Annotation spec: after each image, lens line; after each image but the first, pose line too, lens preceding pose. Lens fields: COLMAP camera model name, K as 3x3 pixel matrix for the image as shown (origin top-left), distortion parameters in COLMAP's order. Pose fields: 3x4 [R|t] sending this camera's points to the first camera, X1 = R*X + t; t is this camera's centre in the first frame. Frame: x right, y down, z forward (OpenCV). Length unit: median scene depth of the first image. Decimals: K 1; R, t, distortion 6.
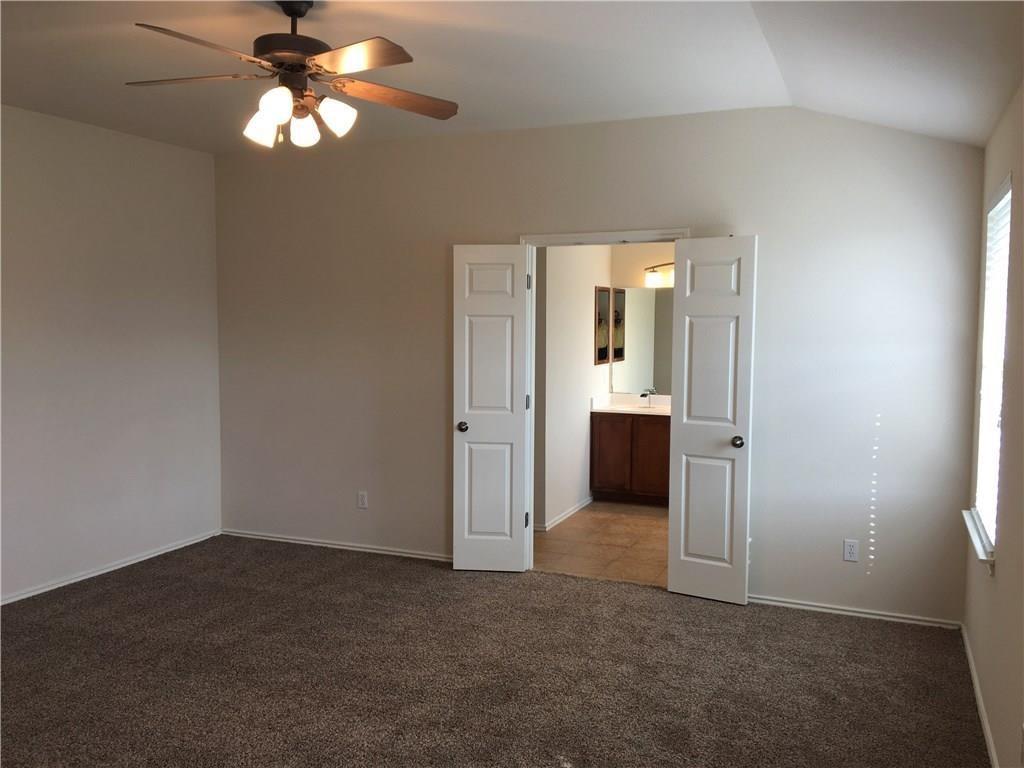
lens RADIAL K [[882.3, 0, 510.0], [0, 882.3, 388.9], [0, 0, 1]] dist [0.091564, -0.125319]
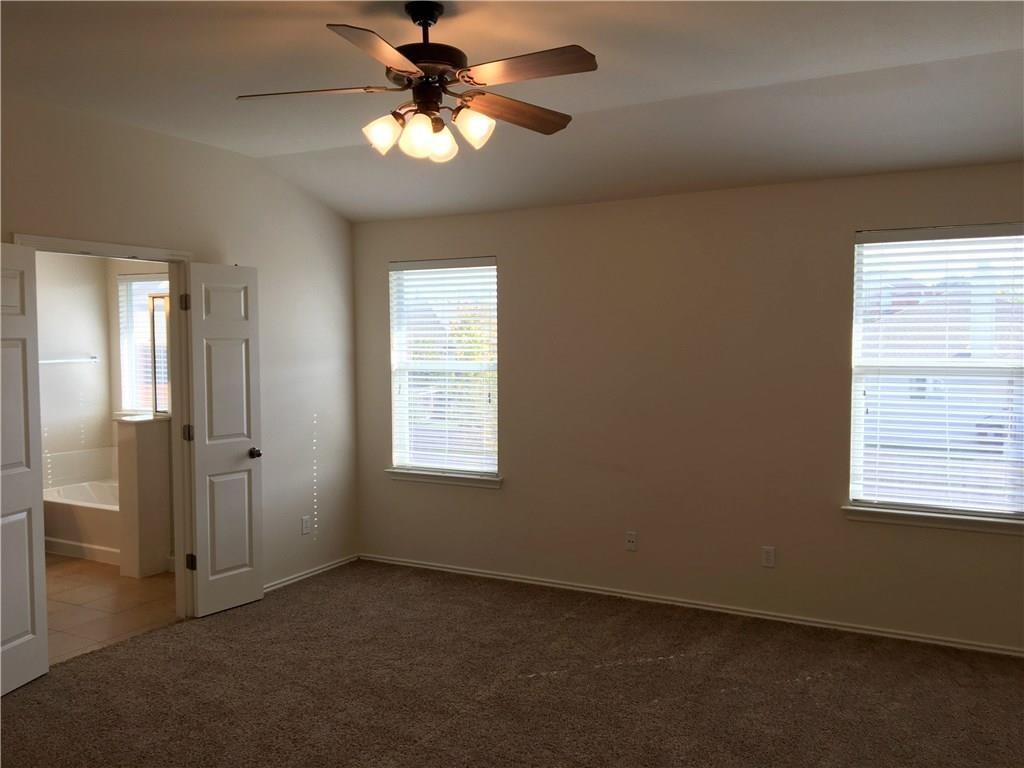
lens RADIAL K [[882.3, 0, 510.0], [0, 882.3, 388.9], [0, 0, 1]] dist [0.091564, -0.125319]
pose [[0.105241, -0.070427, 0.991950, -0.803941], [0.089852, 0.994083, 0.061046, -0.058366], [-0.990379, 0.082704, 0.110946, 0.558490]]
